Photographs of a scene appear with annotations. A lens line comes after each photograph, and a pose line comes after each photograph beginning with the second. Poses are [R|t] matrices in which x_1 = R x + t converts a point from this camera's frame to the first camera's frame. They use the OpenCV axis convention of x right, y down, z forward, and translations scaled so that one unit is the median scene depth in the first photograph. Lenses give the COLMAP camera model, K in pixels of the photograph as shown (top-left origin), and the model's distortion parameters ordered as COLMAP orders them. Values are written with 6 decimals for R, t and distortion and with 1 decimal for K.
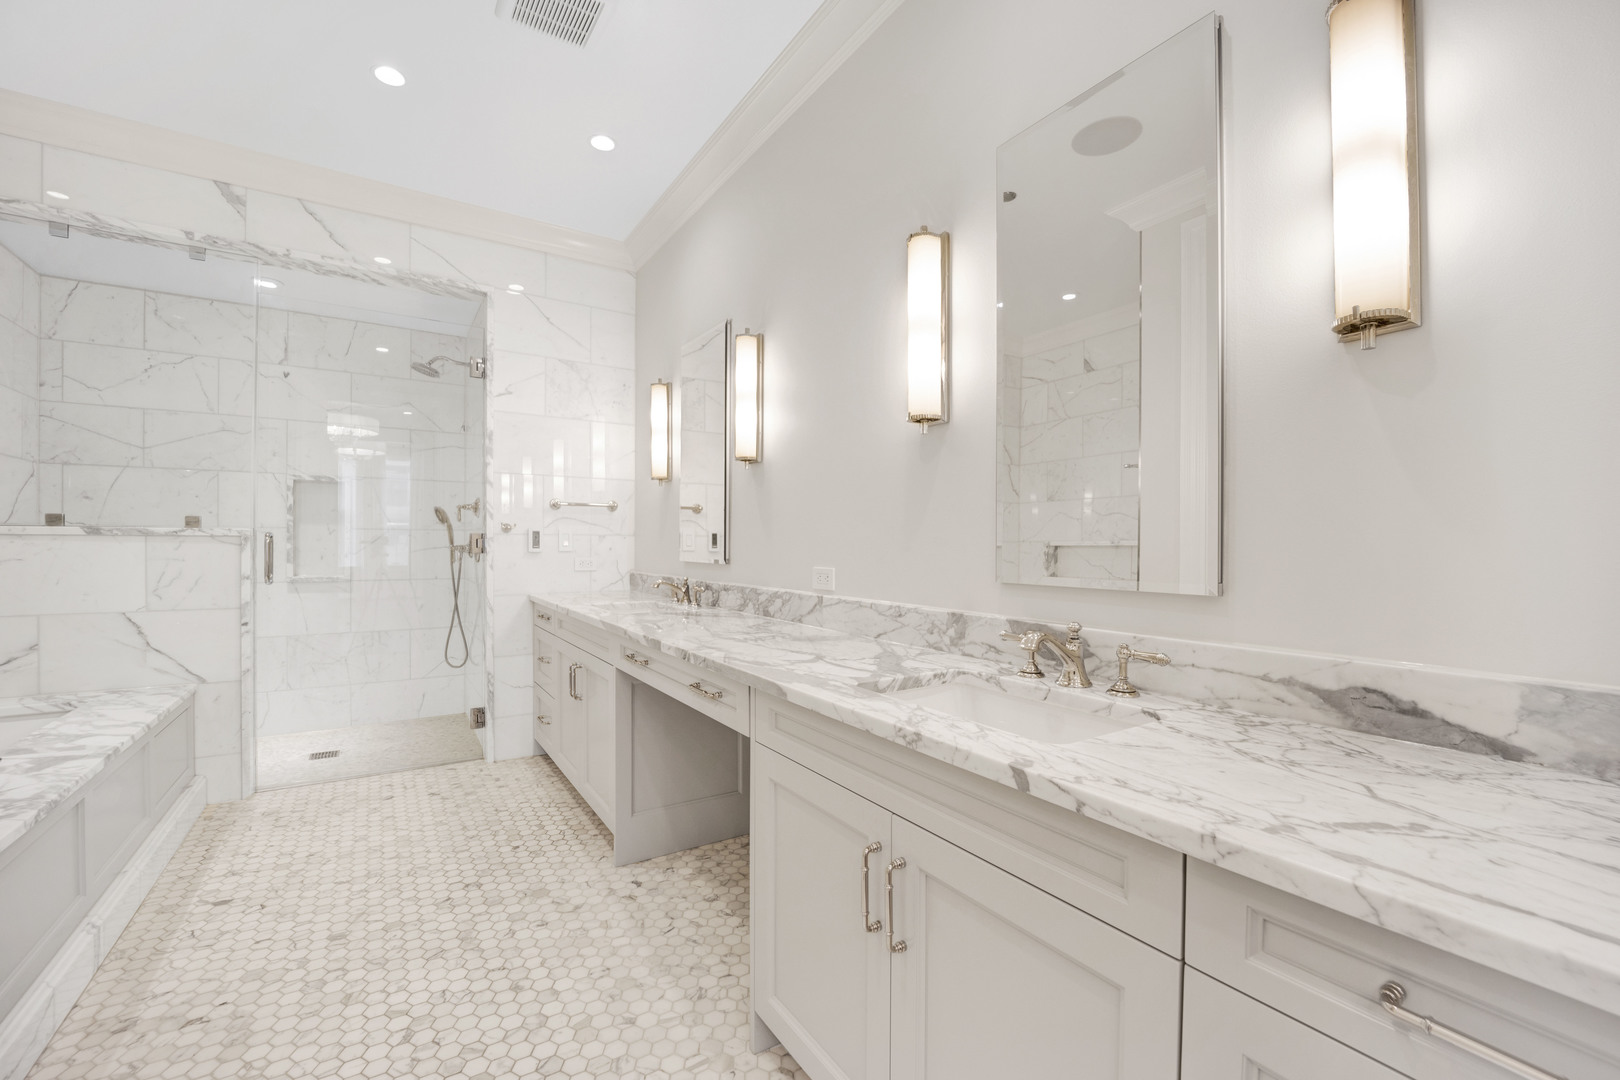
lens RADIAL K [[671.8, 0, 809.2], [0, 671.8, 538.4], [0, 0, 1]] dist [-0.017929, -0.001313]
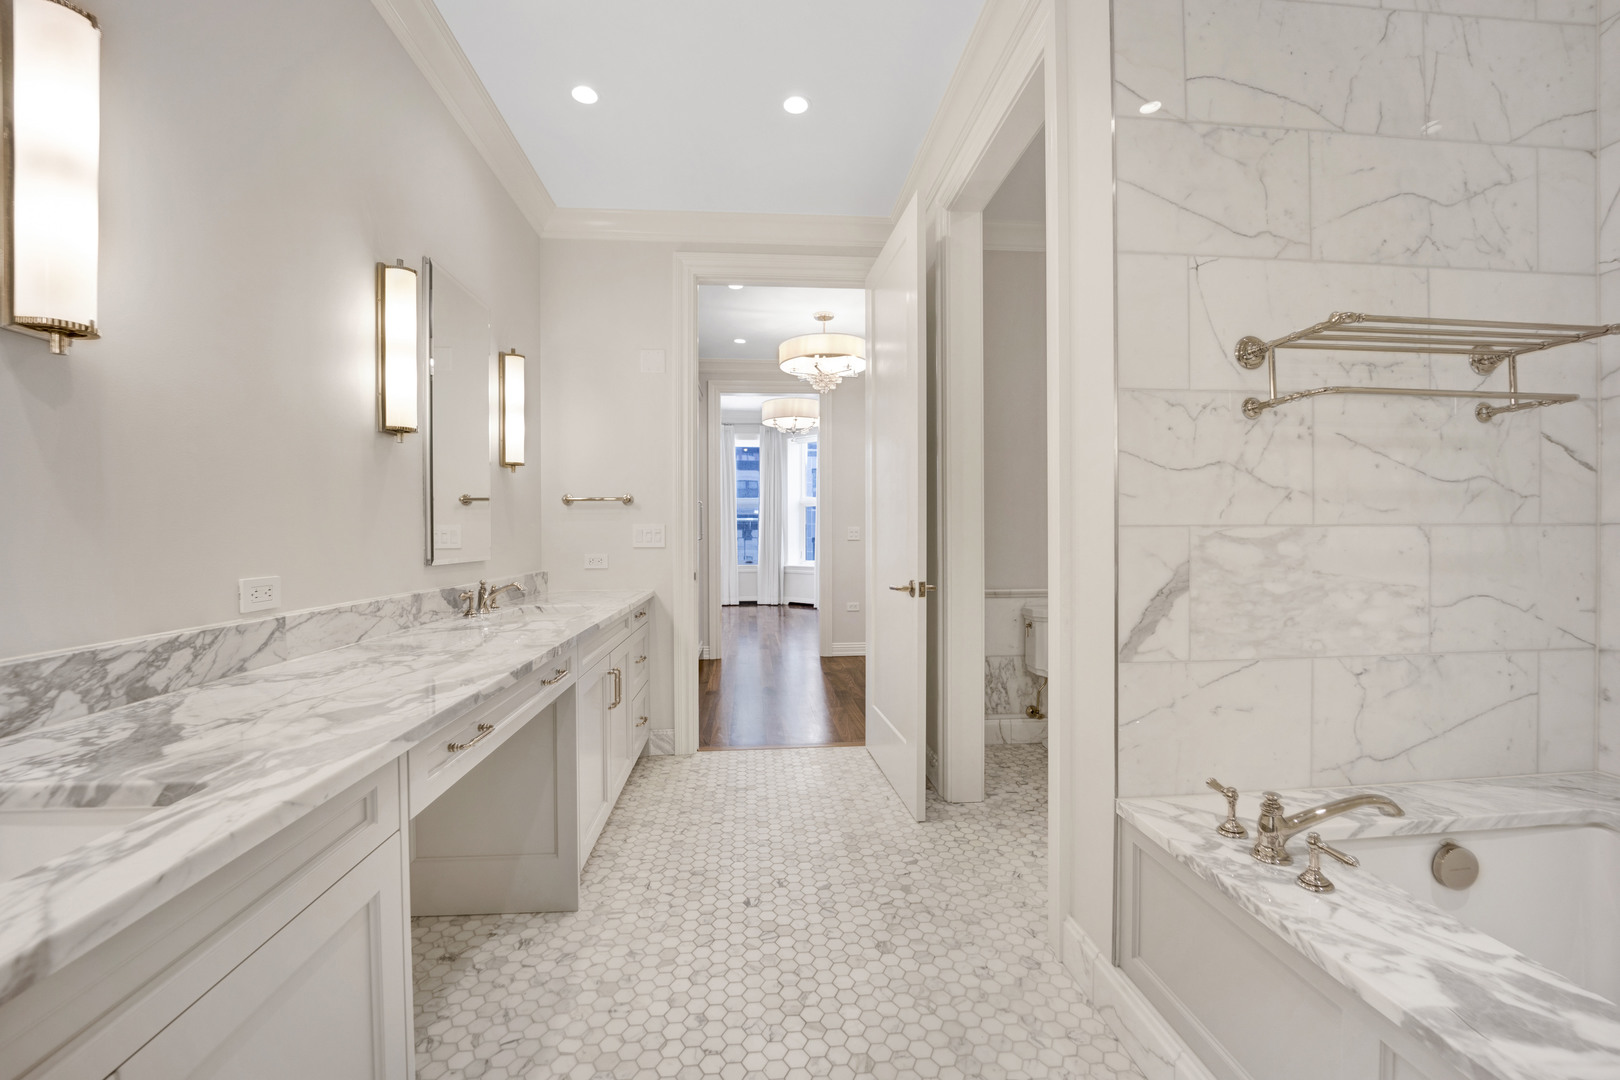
lens RADIAL K [[671.8, 0, 812.4], [0, 671.8, 540.9], [0, 0, 1]] dist [-0.017929, -0.001313]
pose [[-0.886312, -0.006552, 0.463043, -0.536404], [-0.004943, 0.999977, 0.004687, 0.001939], [-0.463063, 0.001866, -0.886324, 0.935342]]
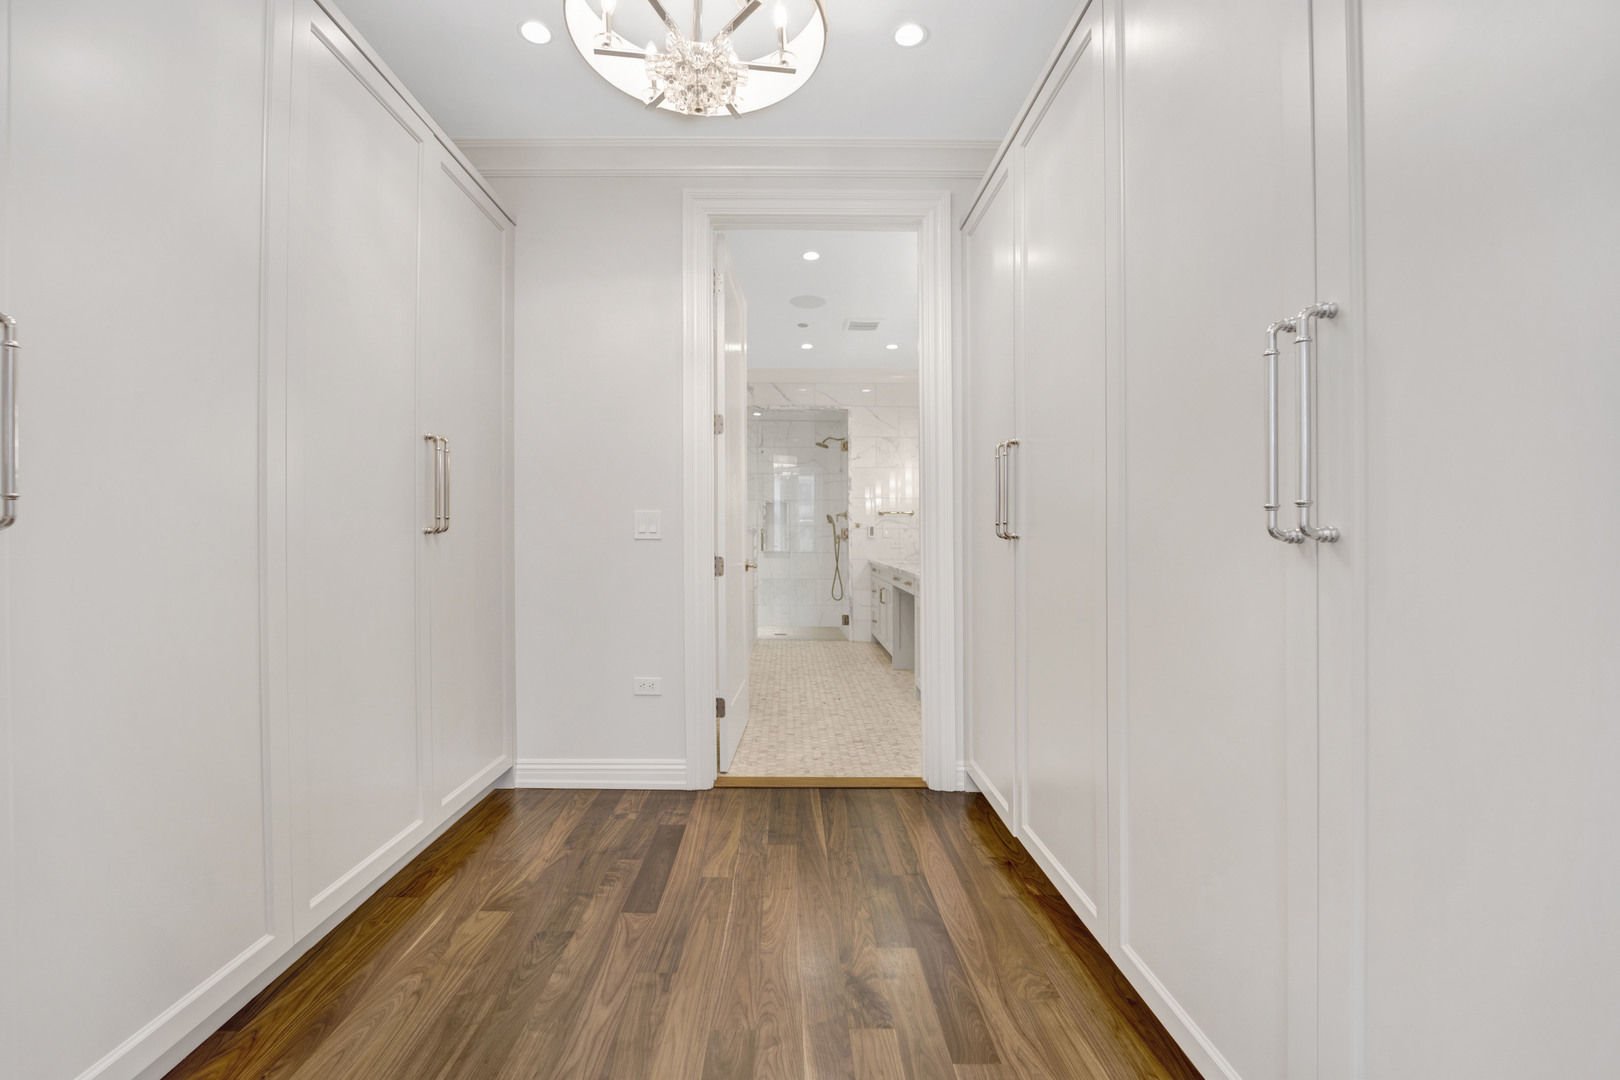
lens RADIAL K [[671.8, 0, 807.9], [0, 671.8, 536.6], [0, 0, 1]] dist [-0.017929, -0.001313]
pose [[0.854422, -0.001862, -0.519576, 0.496341], [0.006285, 0.999957, 0.006753, 0.003149], [0.519541, -0.009036, 0.854397, -0.849617]]
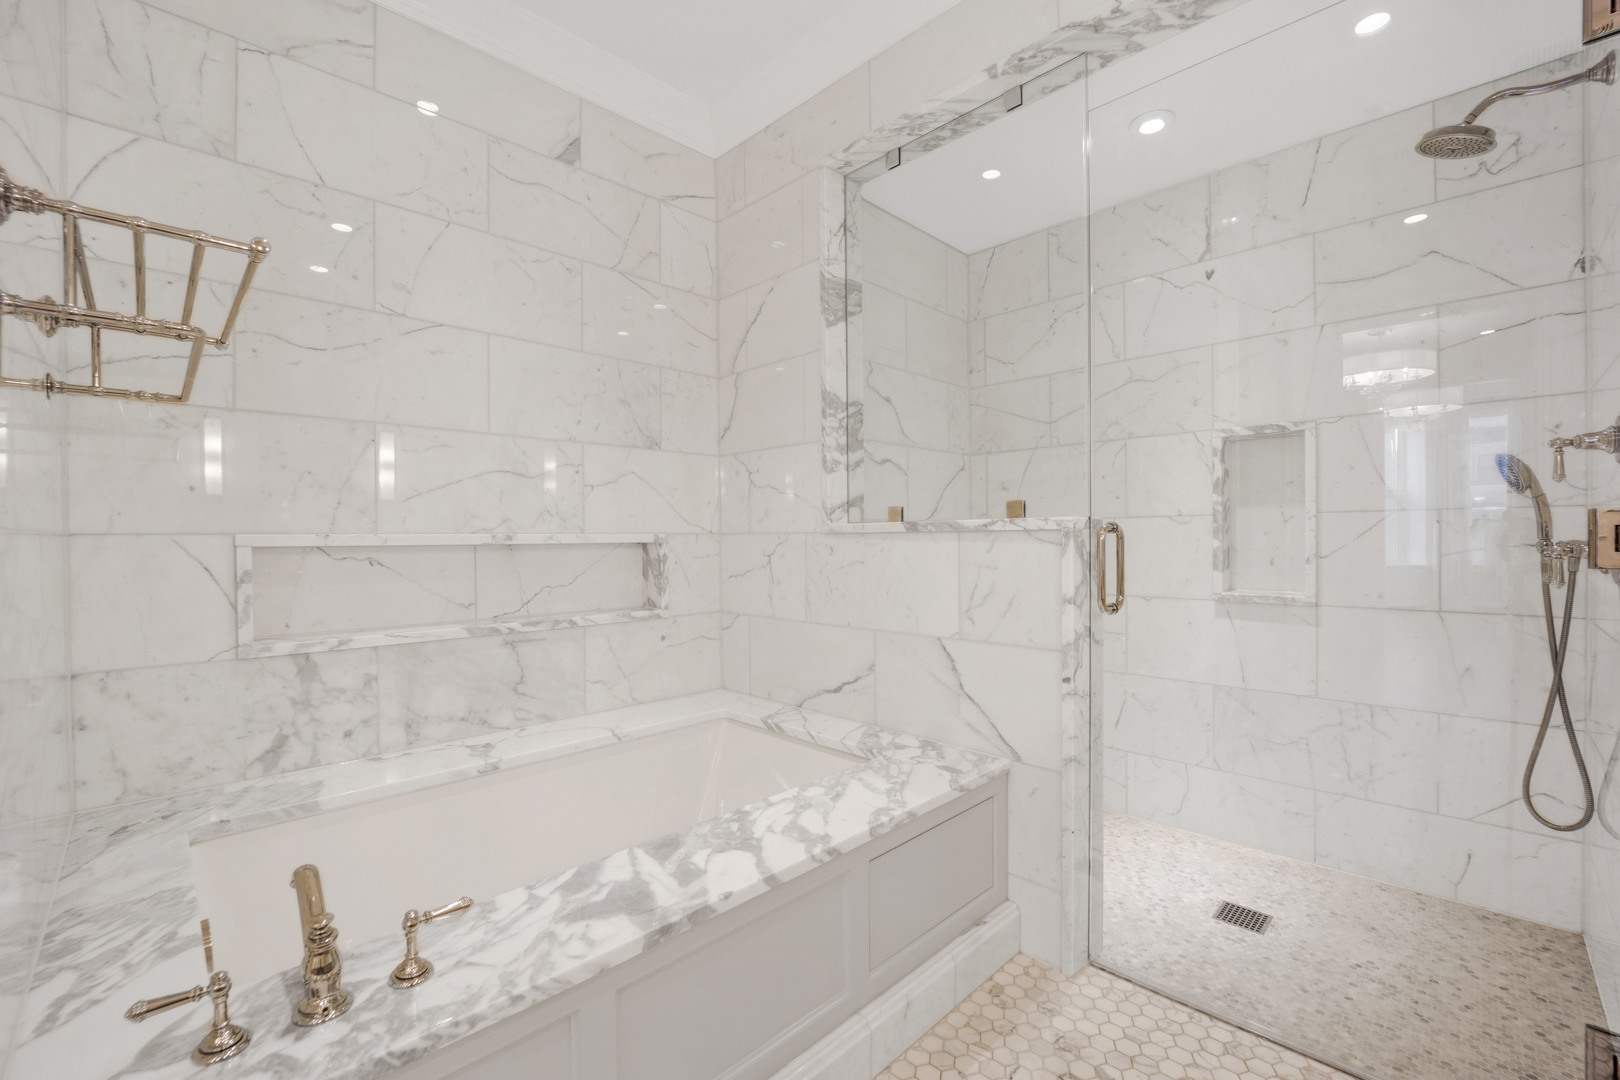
lens RADIAL K [[671.8, 0, 817.4], [0, 671.8, 548.7], [0, 0, 1]] dist [-0.017929, -0.001313]
pose [[0.200812, 0.009723, -0.979581, -0.281332], [0.018151, 0.999742, 0.013644, 0.001035], [0.979462, -0.020520, 0.200584, 0.594057]]
